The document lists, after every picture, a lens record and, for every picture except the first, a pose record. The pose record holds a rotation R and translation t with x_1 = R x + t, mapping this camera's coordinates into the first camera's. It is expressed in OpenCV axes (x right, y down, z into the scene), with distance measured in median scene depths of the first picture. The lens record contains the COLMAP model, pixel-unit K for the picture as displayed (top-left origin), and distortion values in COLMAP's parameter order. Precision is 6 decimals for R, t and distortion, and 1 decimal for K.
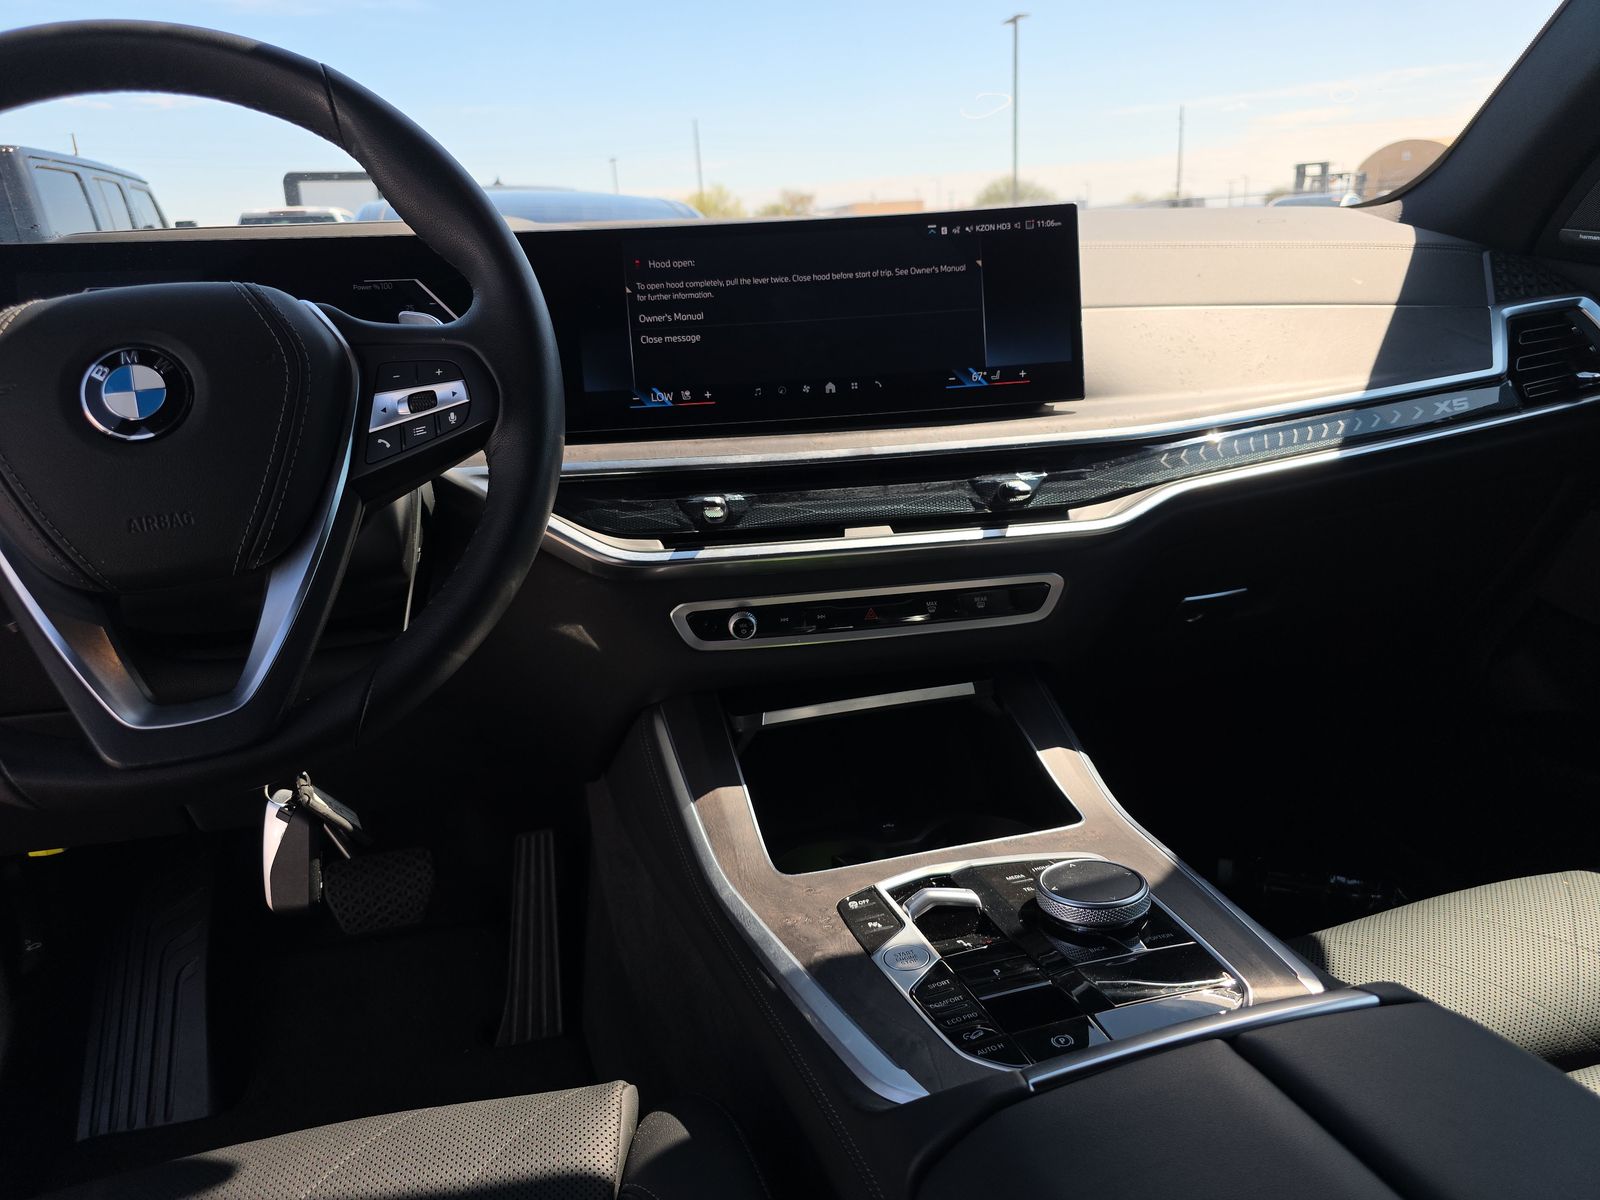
lens RADIAL K [[1038.5, 0, 800.0], [0, 1038.5, 600.0], [0, 0, 1]] dist [0.063212, -0.053780]
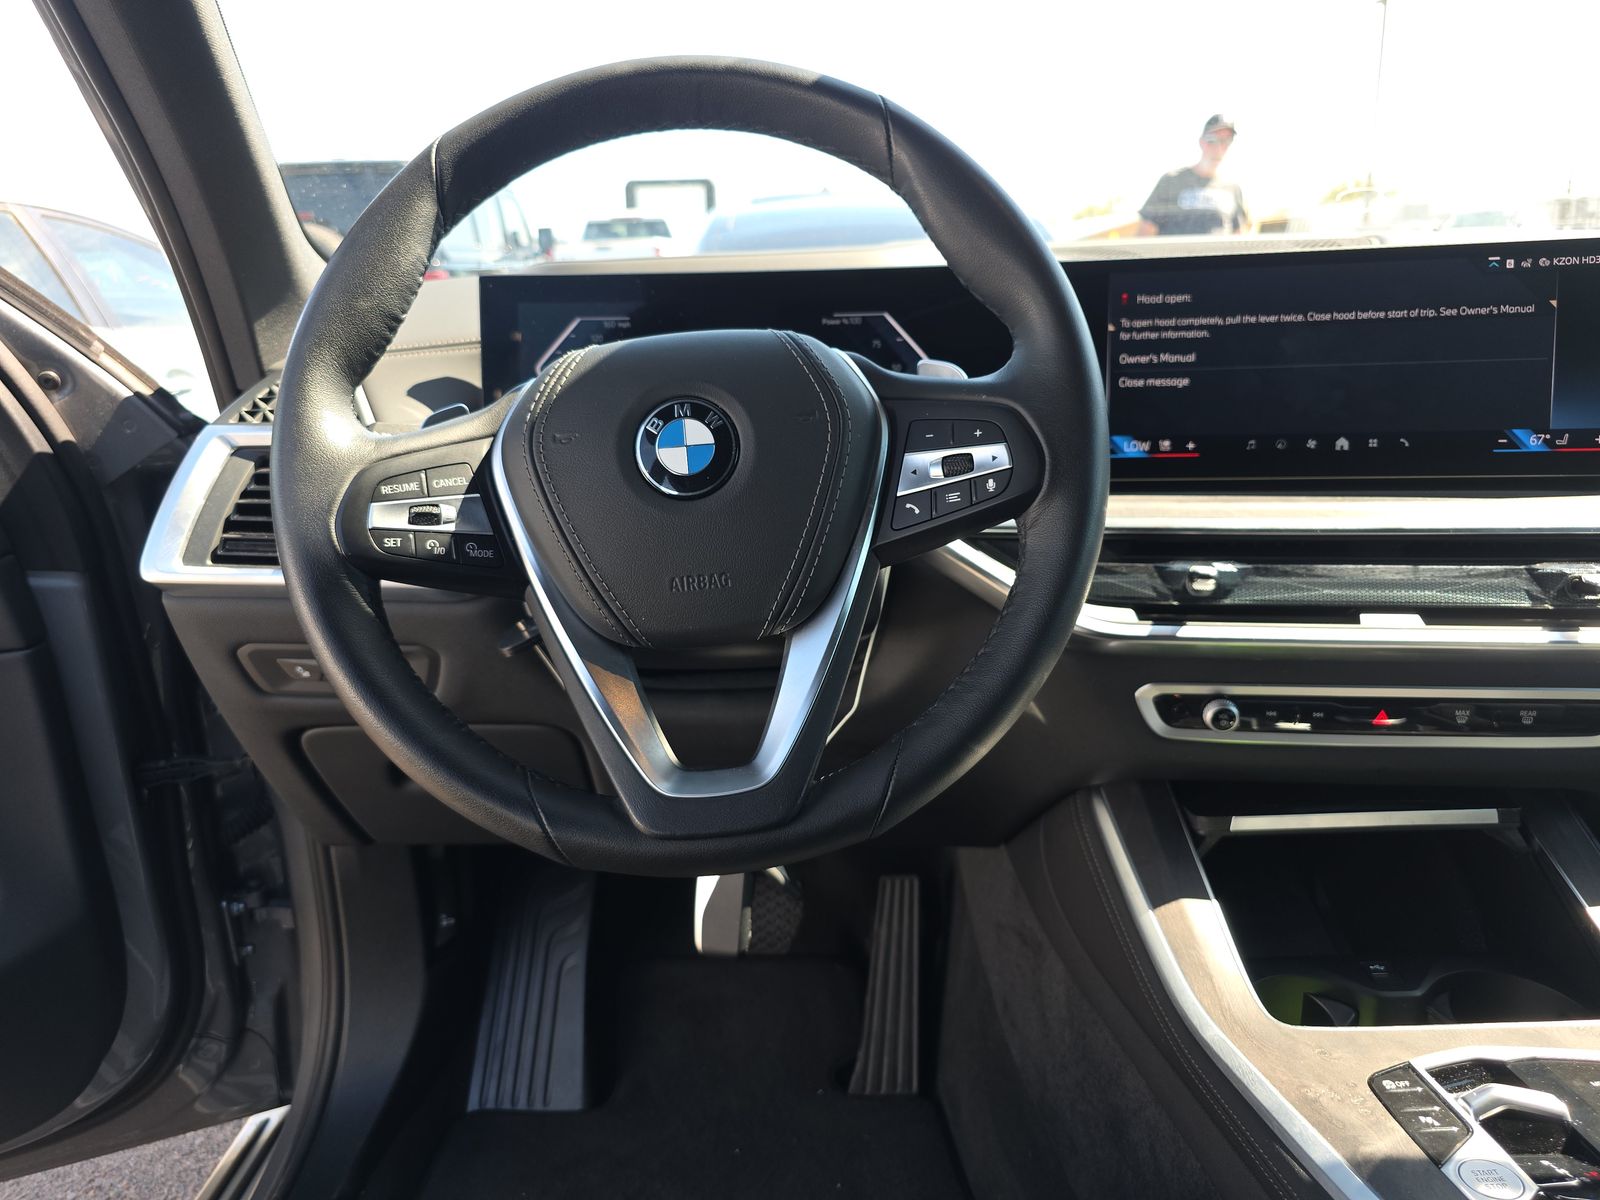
lens RADIAL K [[1036.2, 0, 800.0], [0, 1036.2, 600.0], [0, 0, 1]] dist [0.045761, -0.047508]
pose [[0.969239, 0.085600, -0.230756, -0.205825], [-0.084291, 0.996320, 0.015544, -0.055762], [0.231238, 0.004385, 0.972887, 0.066174]]
